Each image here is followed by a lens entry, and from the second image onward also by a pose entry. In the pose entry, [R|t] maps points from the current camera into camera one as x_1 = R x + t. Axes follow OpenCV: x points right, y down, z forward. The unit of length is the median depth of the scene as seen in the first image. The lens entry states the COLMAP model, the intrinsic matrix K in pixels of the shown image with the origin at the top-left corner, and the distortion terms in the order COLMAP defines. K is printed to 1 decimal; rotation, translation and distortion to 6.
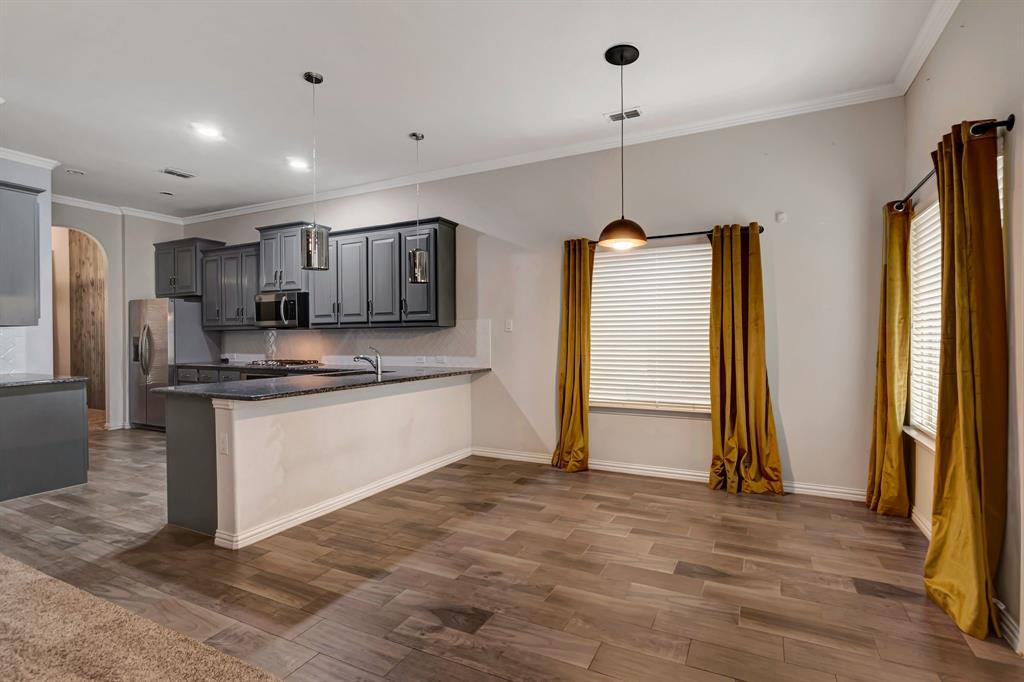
lens RADIAL K [[495.5, 0, 521.3], [0, 495.5, 343.2], [0, 0, 1]] dist [0.000238, 0.000589]
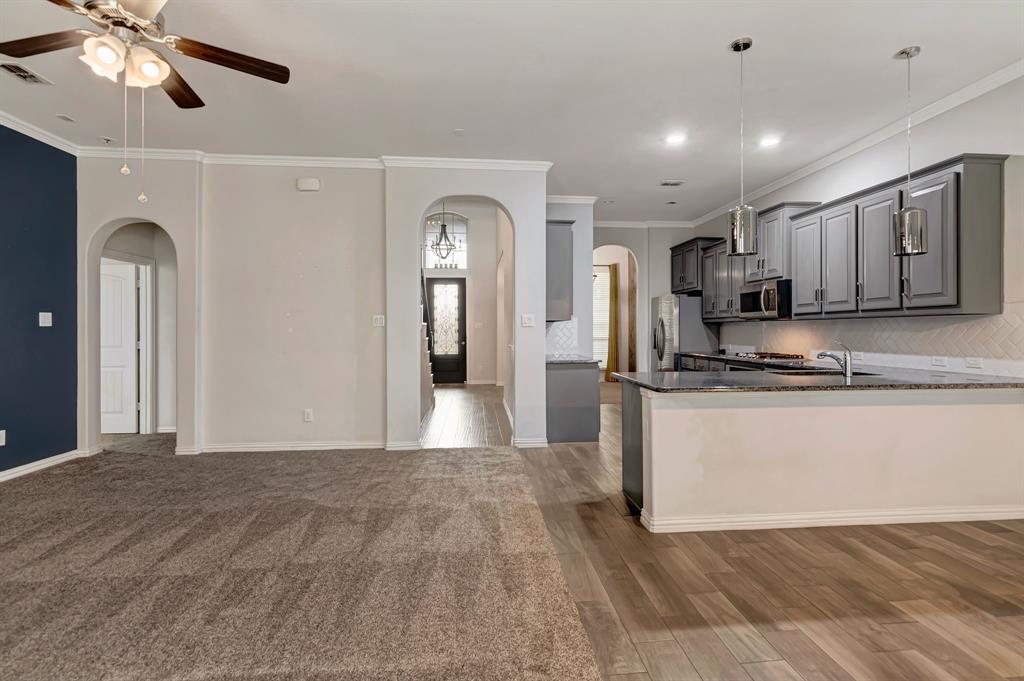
lens RADIAL K [[502.2, 0, 516.8], [0, 502.2, 327.3], [0, 0, 1]] dist [-0.001524, 0.000614]
pose [[0.522606, -0.000058, -0.852574, 0.101132], [-0.011892, 0.999902, -0.007358, -0.002861], [0.852491, 0.013984, 0.522554, 0.113751]]
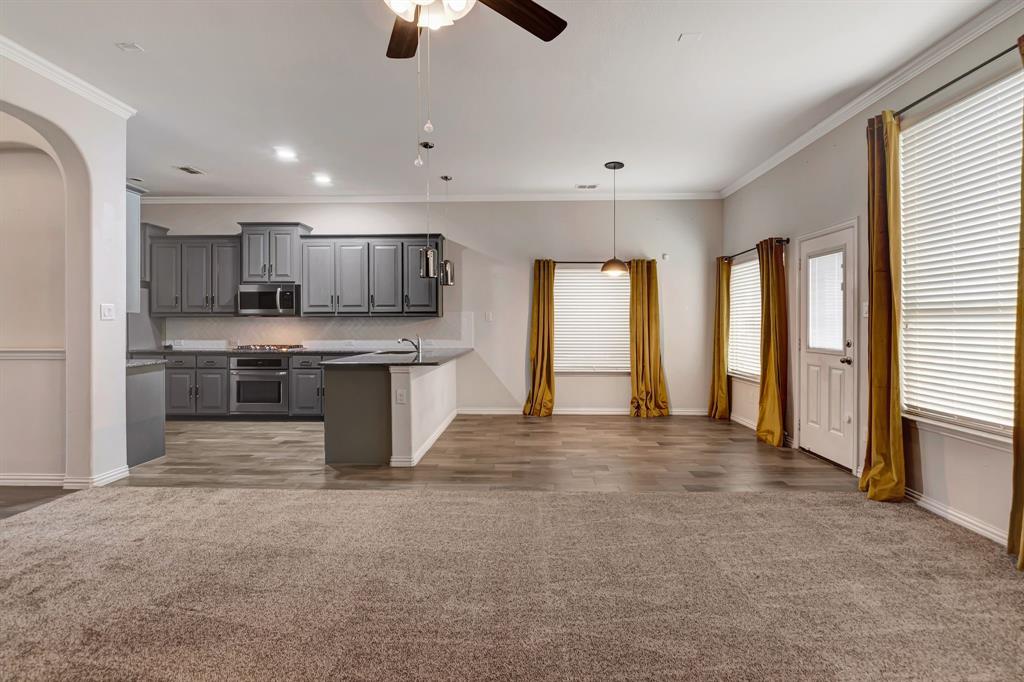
lens RADIAL K [[502.2, 0, 516.8], [0, 502.2, 327.8], [0, 0, 1]] dist [-0.001524, 0.000614]
pose [[0.906173, 0.003471, 0.422894, -0.534352], [0.000090, 0.999965, -0.008401, 0.006545], [-0.422908, 0.007651, 0.906140, -0.288602]]
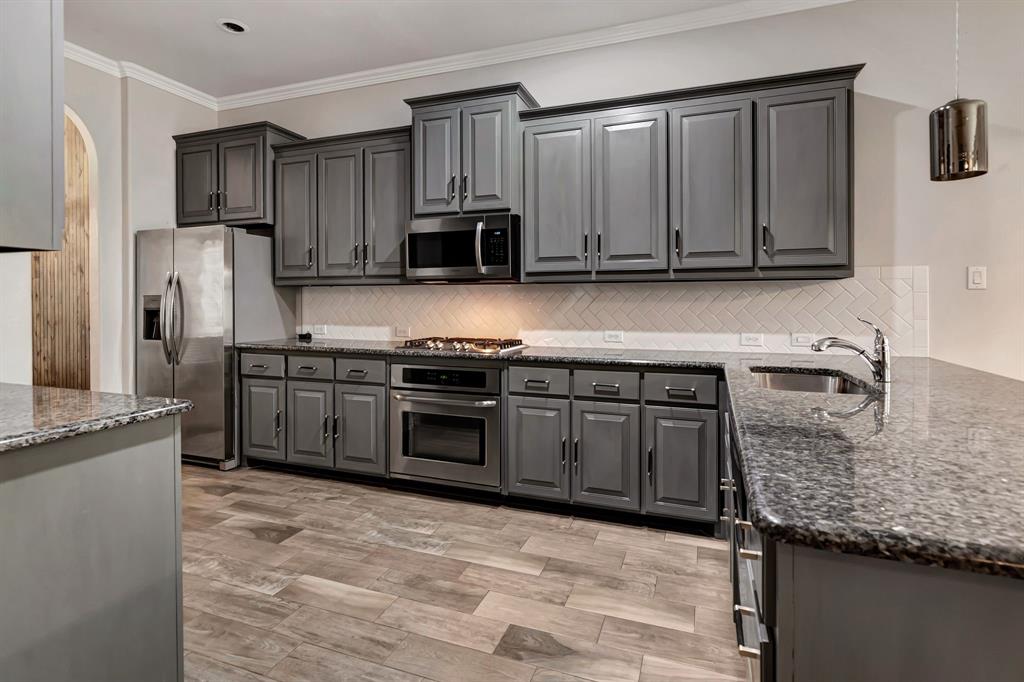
lens RADIAL K [[531.0, 0, 508.1], [0, 531.0, 305.5], [0, 0, 1]] dist [-0.002769, -0.000182]
pose [[0.995635, 0.004671, 0.093220, -0.569099], [-0.004331, 0.999983, -0.003843, -0.001160], [-0.093236, 0.003423, 0.995638, 0.477964]]
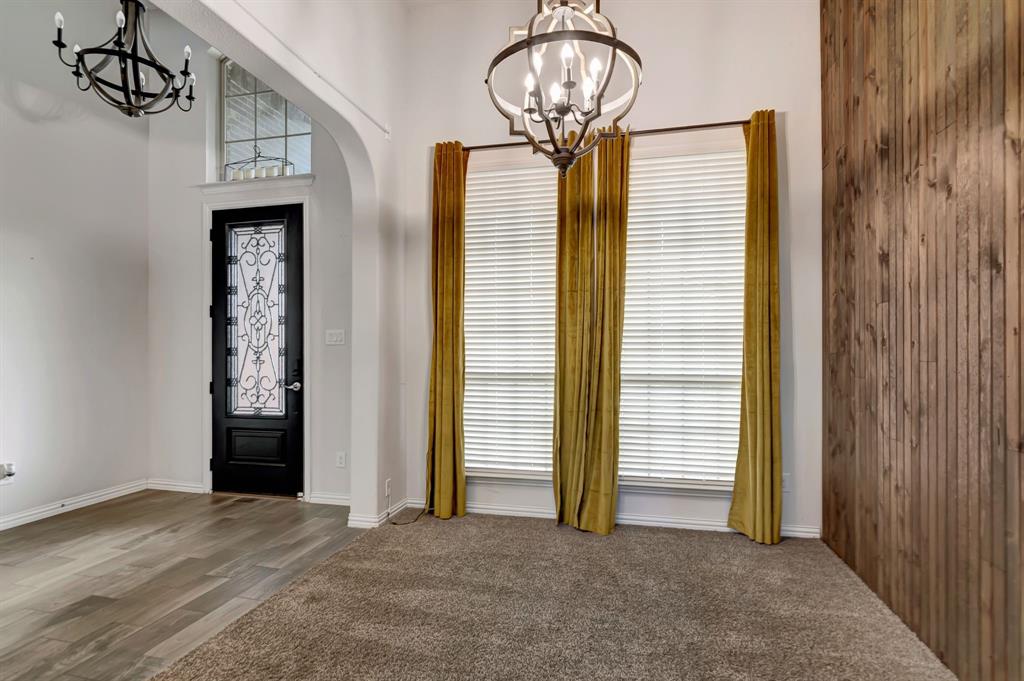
lens RADIAL K [[495.5, 0, 521.3], [0, 495.5, 342.7], [0, 0, 1]] dist [0.000238, 0.000589]
pose [[0.234437, 0.002017, -0.972129, -1.079377], [-0.010792, 0.999942, -0.000528, -0.017555], [0.972071, 0.010615, 0.234445, 1.240205]]
